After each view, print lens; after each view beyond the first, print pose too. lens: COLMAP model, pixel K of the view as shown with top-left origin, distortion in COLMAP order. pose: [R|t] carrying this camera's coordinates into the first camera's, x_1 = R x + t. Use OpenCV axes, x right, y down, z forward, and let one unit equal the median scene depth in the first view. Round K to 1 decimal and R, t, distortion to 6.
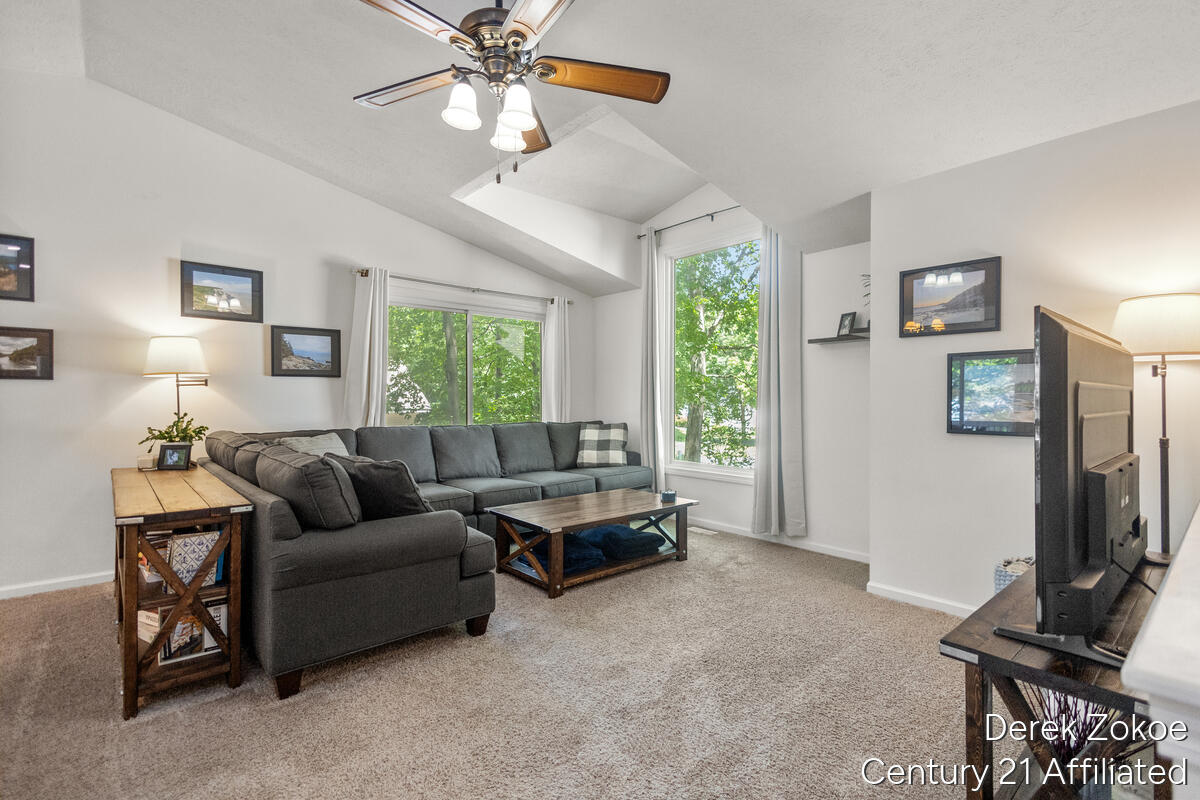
lens RADIAL K [[570.5, 0, 611.1], [0, 570.5, 401.0], [0, 0, 1]] dist [0.011257, -0.003406]
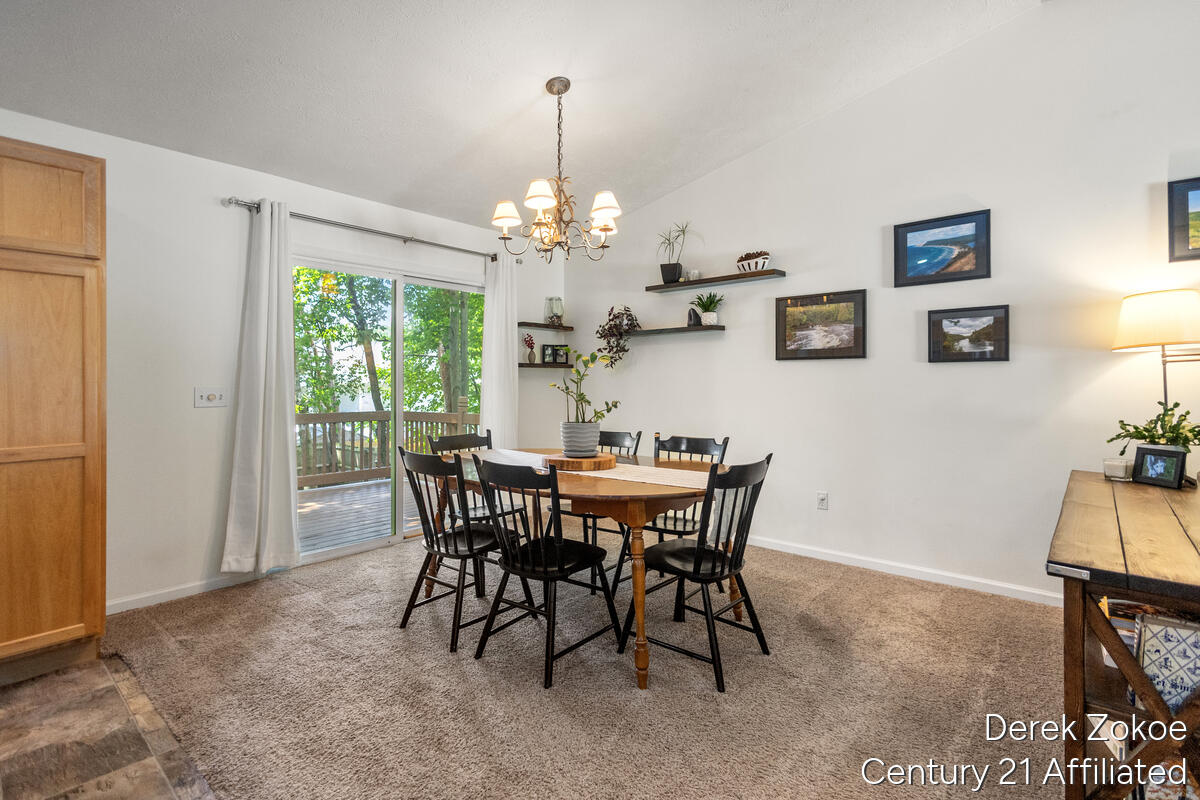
lens RADIAL K [[570.5, 0, 598.7], [0, 570.5, 376.5], [0, 0, 1]] dist [0.011257, -0.003406]
pose [[0.130686, -0.009934, -0.991374, -0.166521], [0.000669, 0.999950, -0.009932, -0.003816], [0.991424, 0.000635, 0.130686, 0.246992]]
